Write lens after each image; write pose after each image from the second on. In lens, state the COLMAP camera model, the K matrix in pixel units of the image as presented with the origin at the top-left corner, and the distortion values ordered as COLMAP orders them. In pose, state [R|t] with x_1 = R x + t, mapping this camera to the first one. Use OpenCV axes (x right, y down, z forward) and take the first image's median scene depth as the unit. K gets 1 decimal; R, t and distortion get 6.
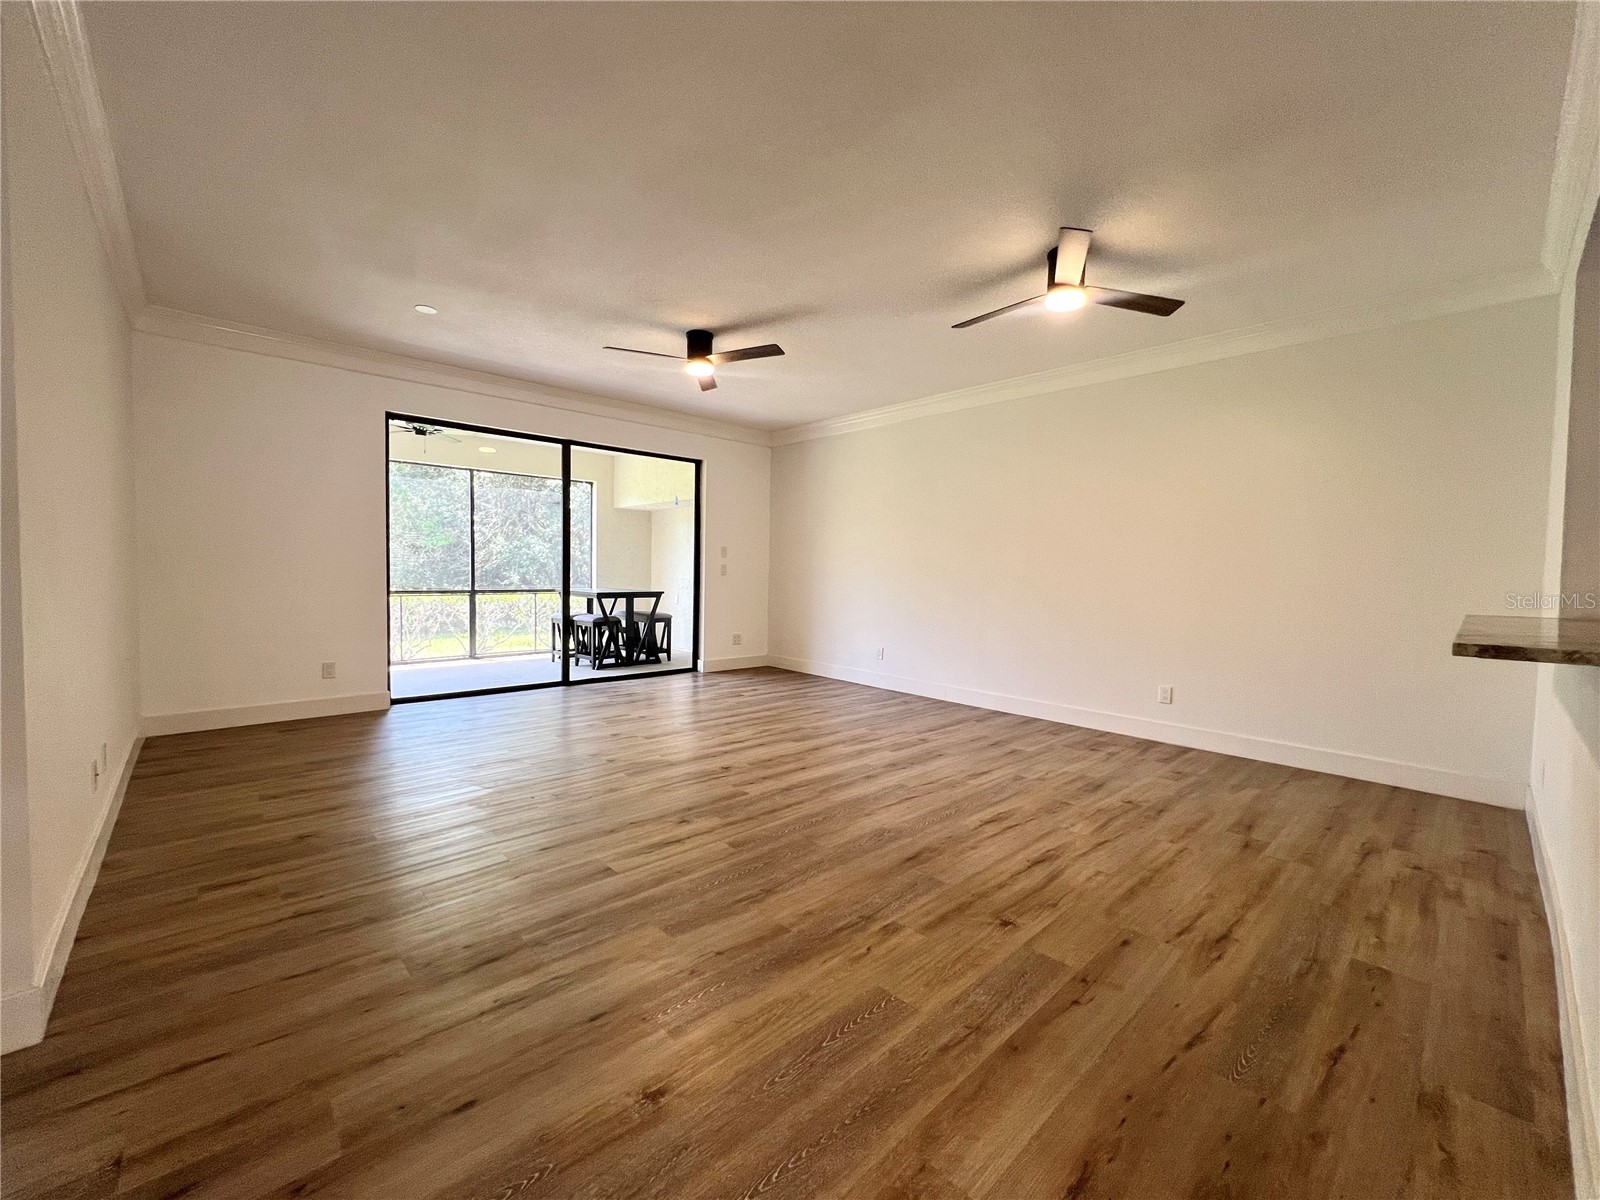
lens RADIAL K [[642.8, 0, 800.1], [0, 642.8, 595.1], [0, 0, 1]] dist [-0.000089, 0.000134]
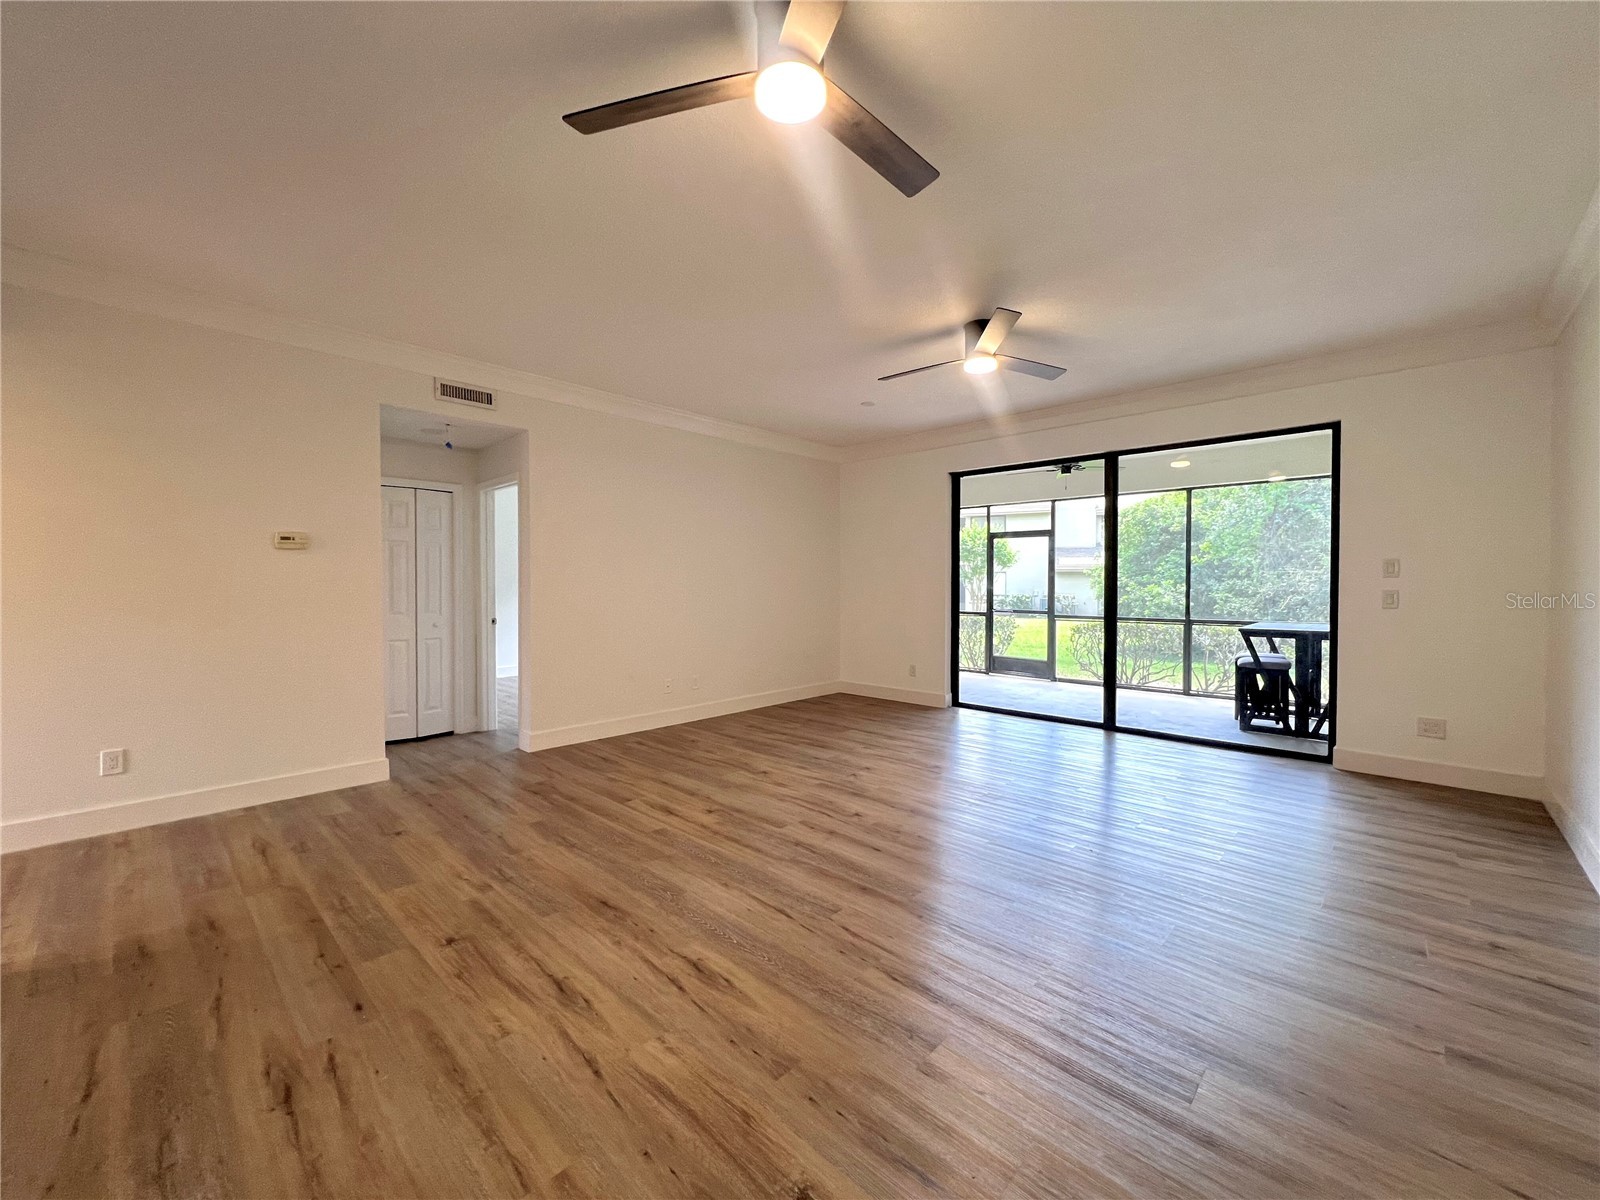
lens RADIAL K [[642.8, 0, 800.1], [0, 642.8, 595.1], [0, 0, 1]] dist [-0.000089, 0.000134]
pose [[0.059469, 0.000054, -0.998230, 1.097739], [-0.038907, 0.999240, -0.002264, -0.056351], [0.997472, 0.038973, 0.059426, 1.163829]]
